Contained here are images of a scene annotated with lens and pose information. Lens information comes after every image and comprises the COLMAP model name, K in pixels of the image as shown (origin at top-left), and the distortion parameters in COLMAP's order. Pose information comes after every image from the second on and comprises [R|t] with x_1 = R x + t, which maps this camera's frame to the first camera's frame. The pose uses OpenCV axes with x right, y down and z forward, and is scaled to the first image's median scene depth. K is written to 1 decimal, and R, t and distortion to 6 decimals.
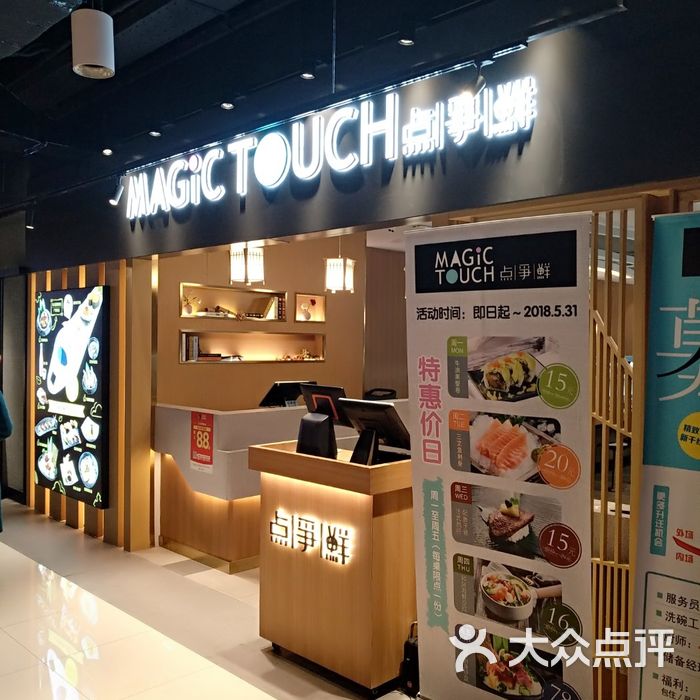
lens RADIAL K [[716.5, 0, 352.1], [0, 716.5, 346.3], [0, 0, 1]] dist [-0.018858, 0.000000]
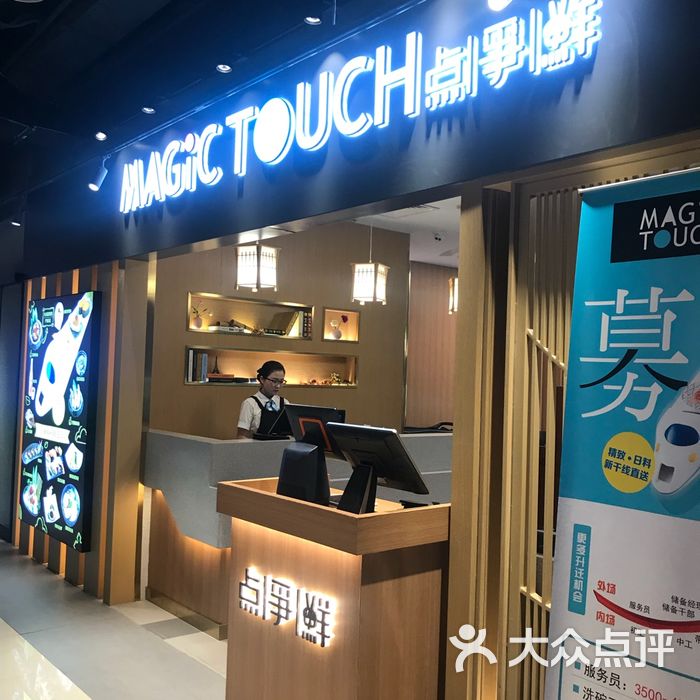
lens RADIAL K [[757.2, 0, 347.6], [0, 757.2, 353.3], [0, 0, 1]] dist [0.008111, 0.000000]
pose [[0.995559, 0.018634, -0.092273, 0.045213], [-0.022171, 0.999052, -0.037452, 0.018761], [0.091487, 0.039332, 0.995029, 0.126802]]
